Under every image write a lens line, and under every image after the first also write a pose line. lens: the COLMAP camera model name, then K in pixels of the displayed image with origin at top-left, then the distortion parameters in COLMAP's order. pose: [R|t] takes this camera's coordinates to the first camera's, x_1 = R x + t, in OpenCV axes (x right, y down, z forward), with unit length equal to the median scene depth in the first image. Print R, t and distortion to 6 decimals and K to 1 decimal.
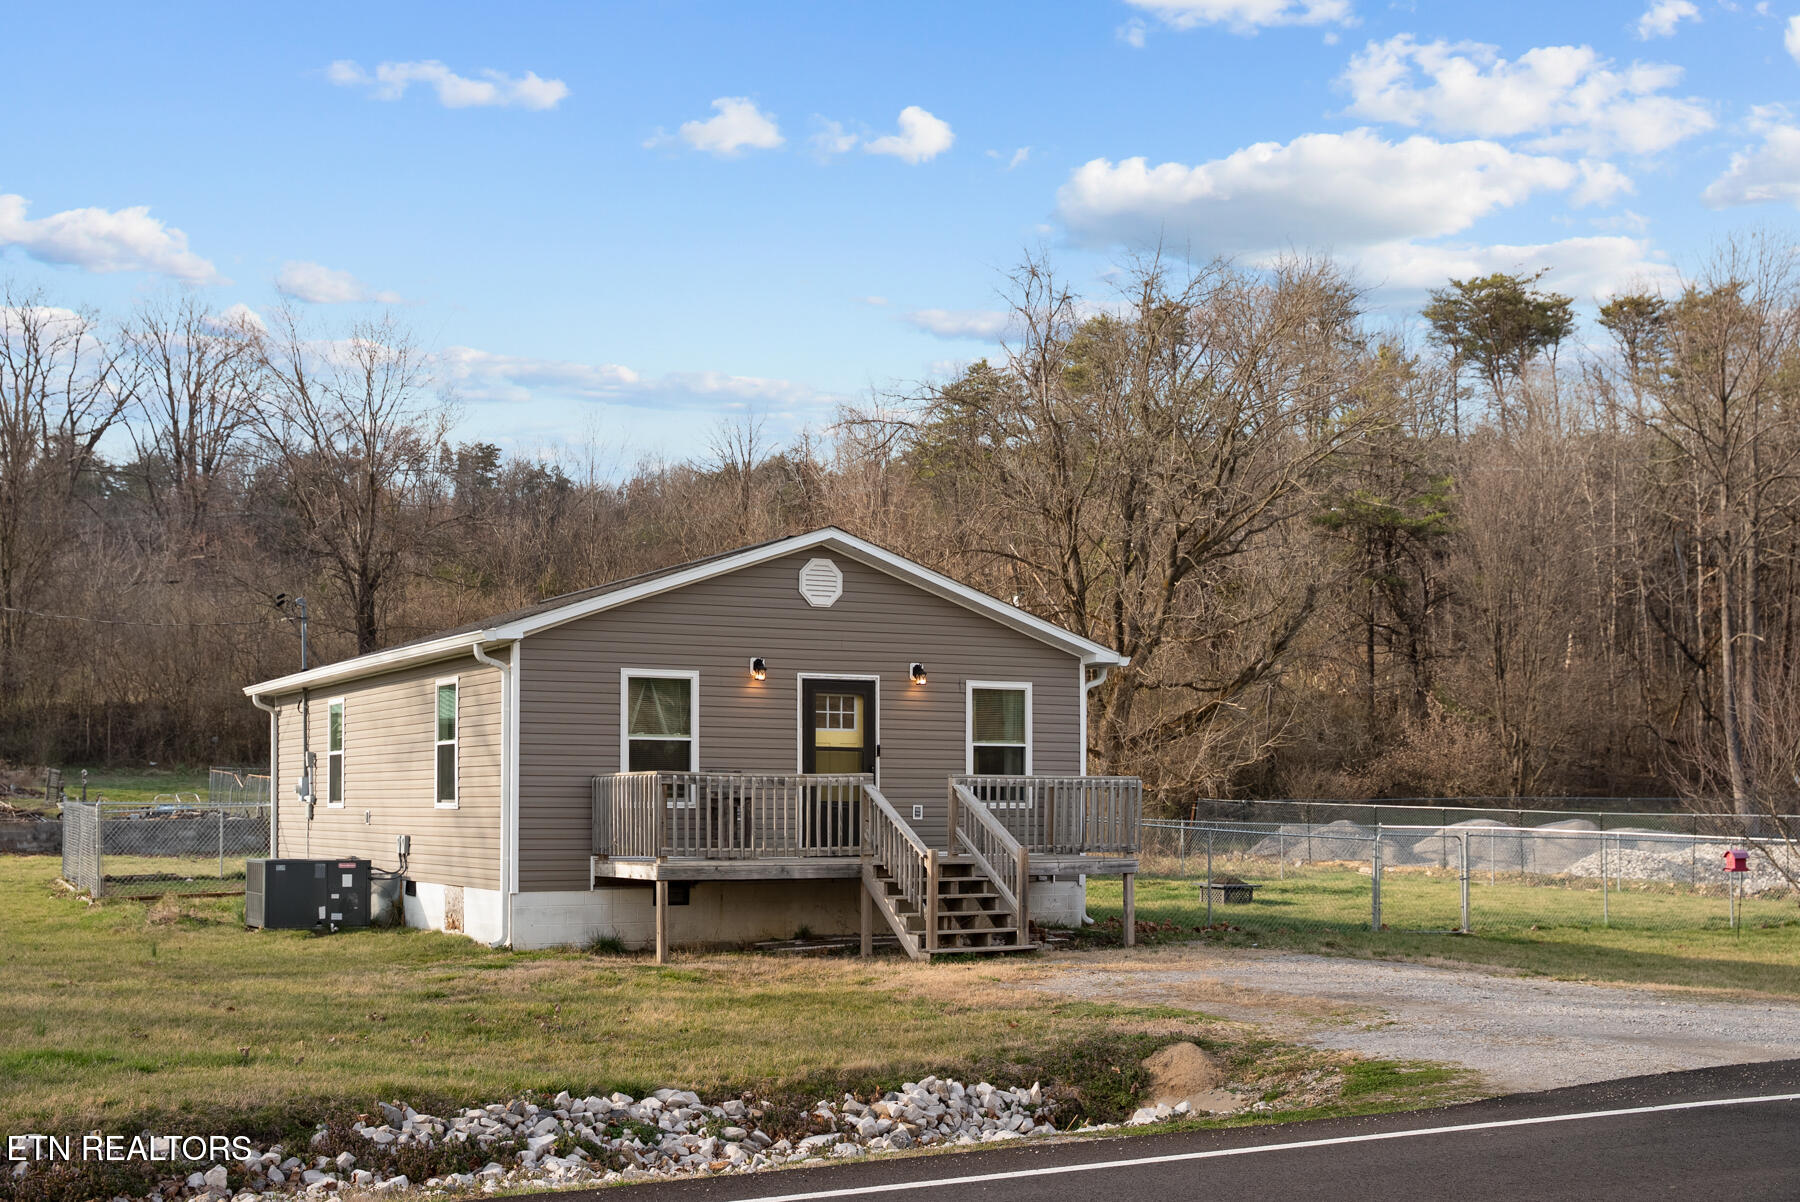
lens RADIAL K [[2080.2, 0, 901.9], [0, 2080.2, 690.1], [0, 0, 1]] dist [-0.010140, 0.014580]
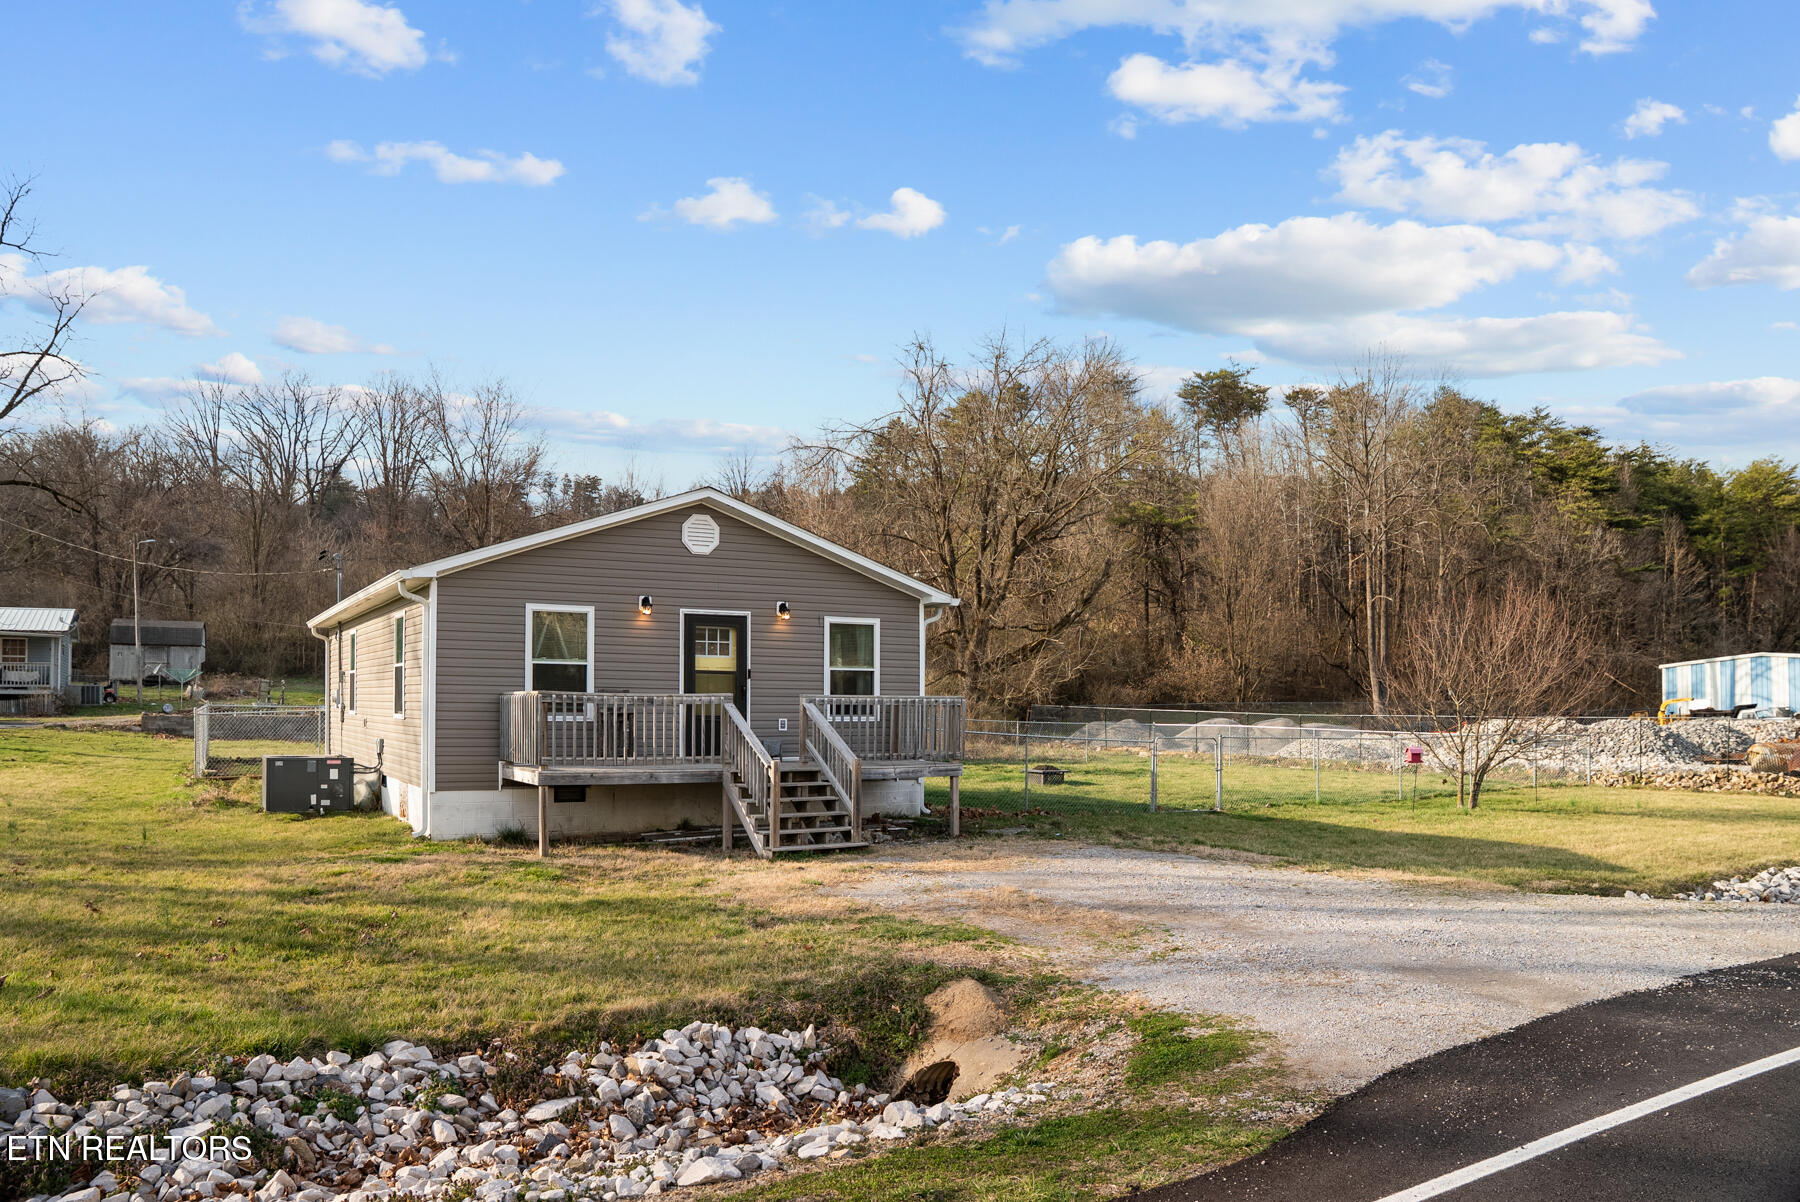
lens RADIAL K [[1292.0, 0, 907.2], [0, 1292.0, 611.7], [0, 0, 1]] dist [-0.200768, 0.158326]
pose [[0.999242, 0.004871, 0.038619, 0.049571], [-0.004246, 0.999859, -0.016233, 0.004605], [-0.038692, 0.016056, 0.999122, 0.239647]]
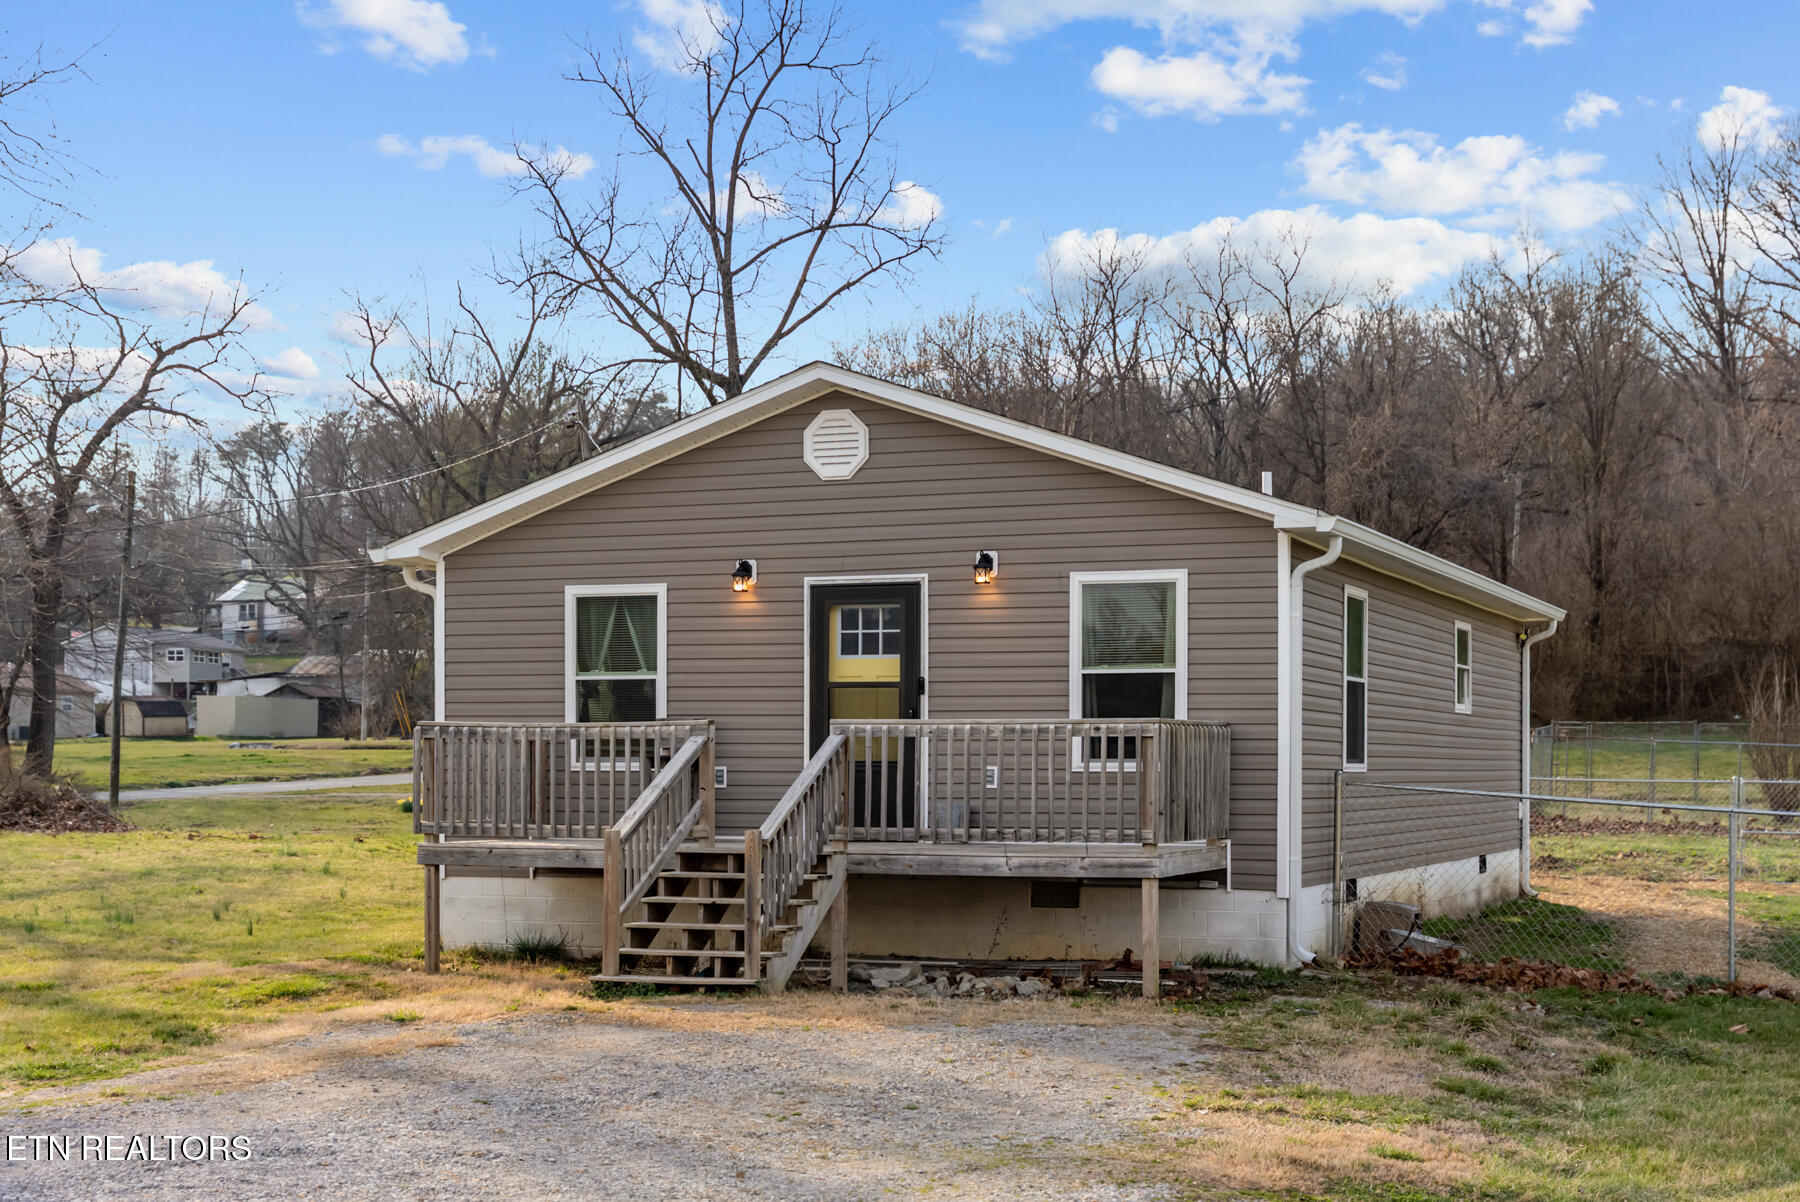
lens RADIAL K [[2672.1, 0, 897.3], [0, 2672.1, 758.0], [0, 0, 1]] dist [0.002956, -0.007555]
pose [[0.640831, -0.003933, -0.767672, 0.623550], [0.041919, 0.998674, 0.029875, 0.025338], [0.766537, -0.051325, 0.640146, 0.423131]]
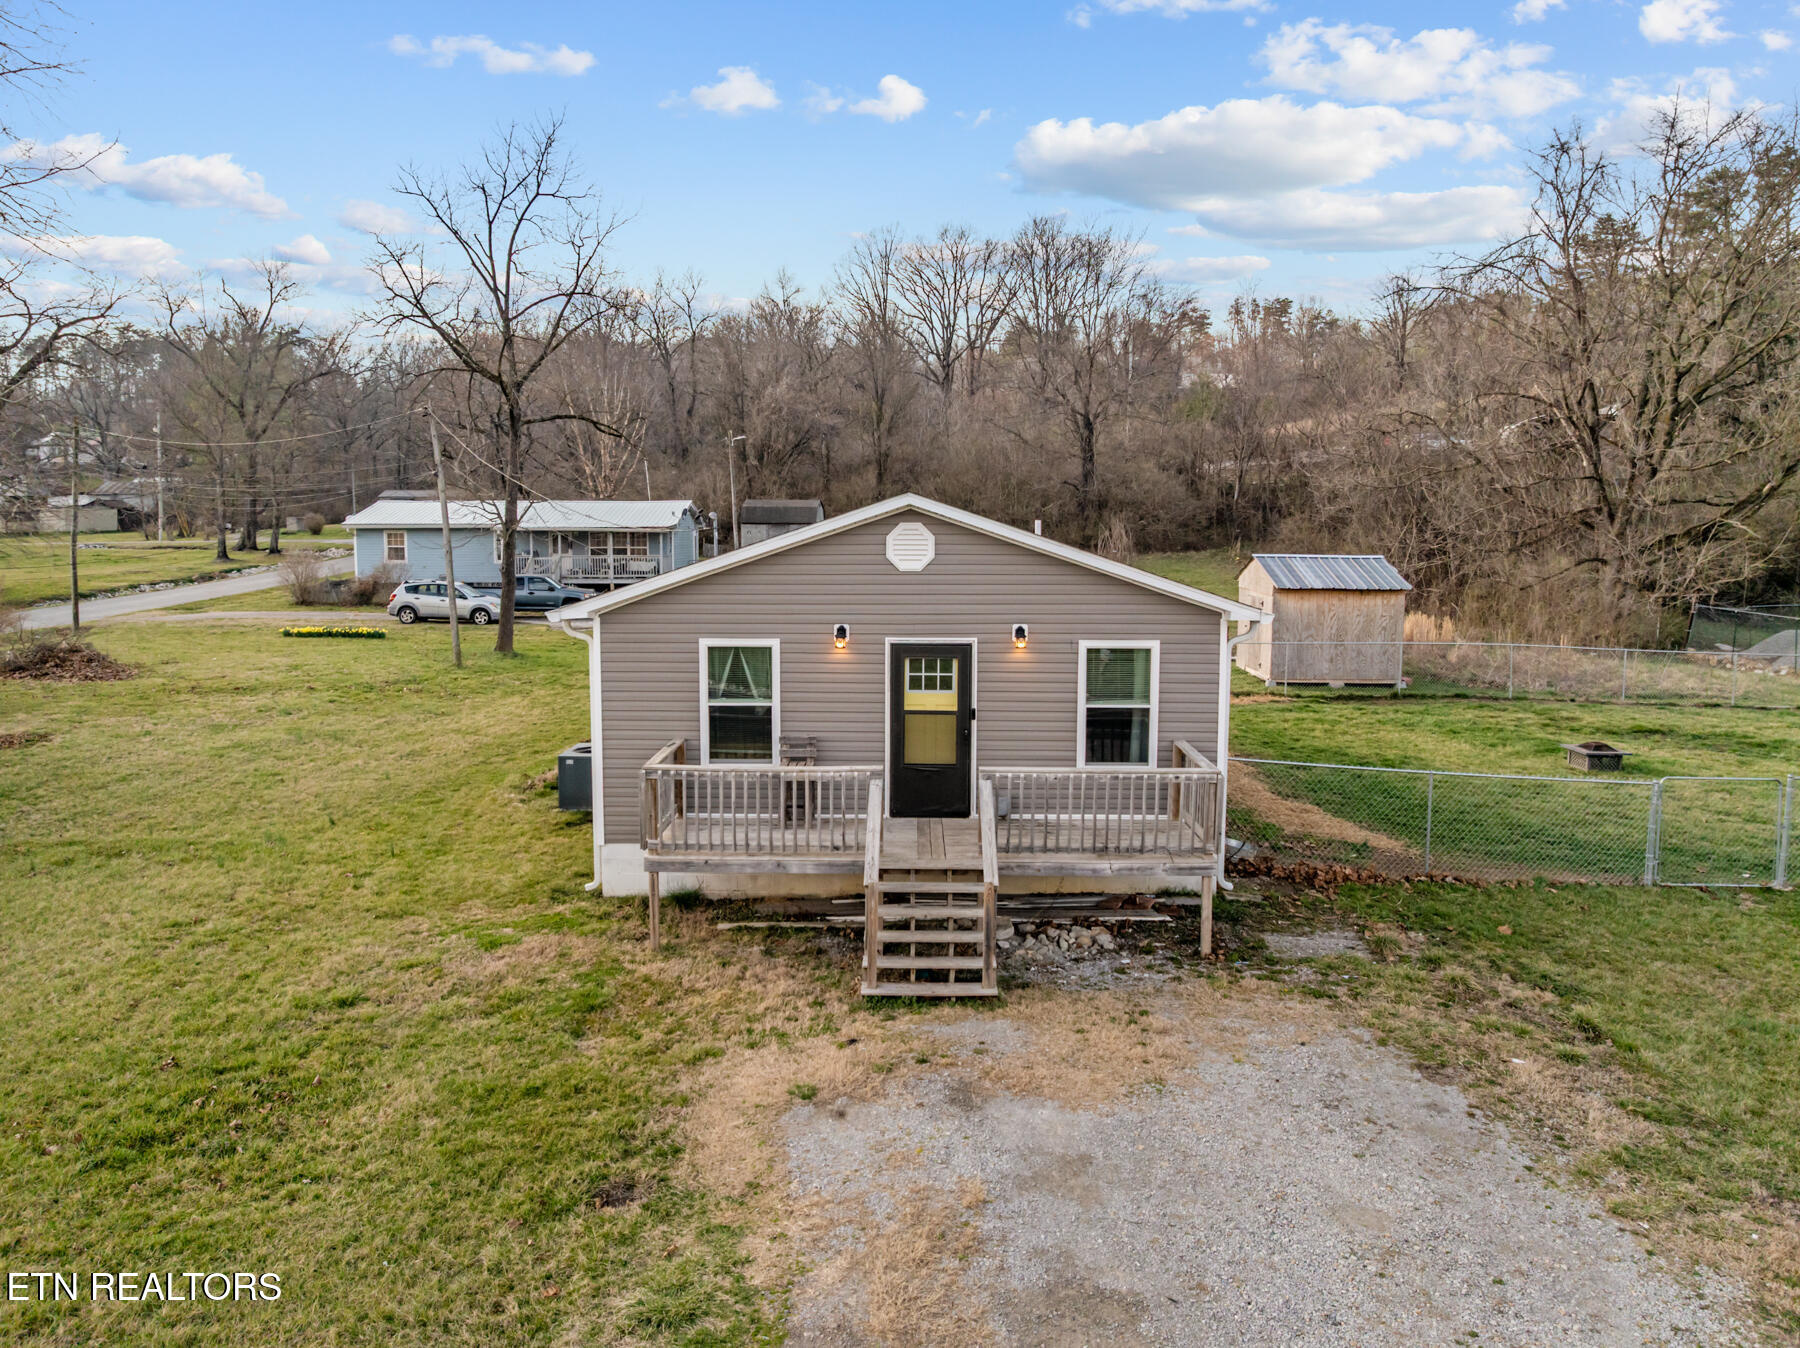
lens RADIAL K [[1283.1, 0, 900.9], [0, 1283.1, 633.7], [0, 0, 1]] dist [-0.036877, -0.011597]
pose [[0.873073, 0.044064, -0.485595, 0.243907], [0.023699, 0.990896, 0.132525, -0.087362], [0.487014, -0.127213, 0.864080, 0.443562]]
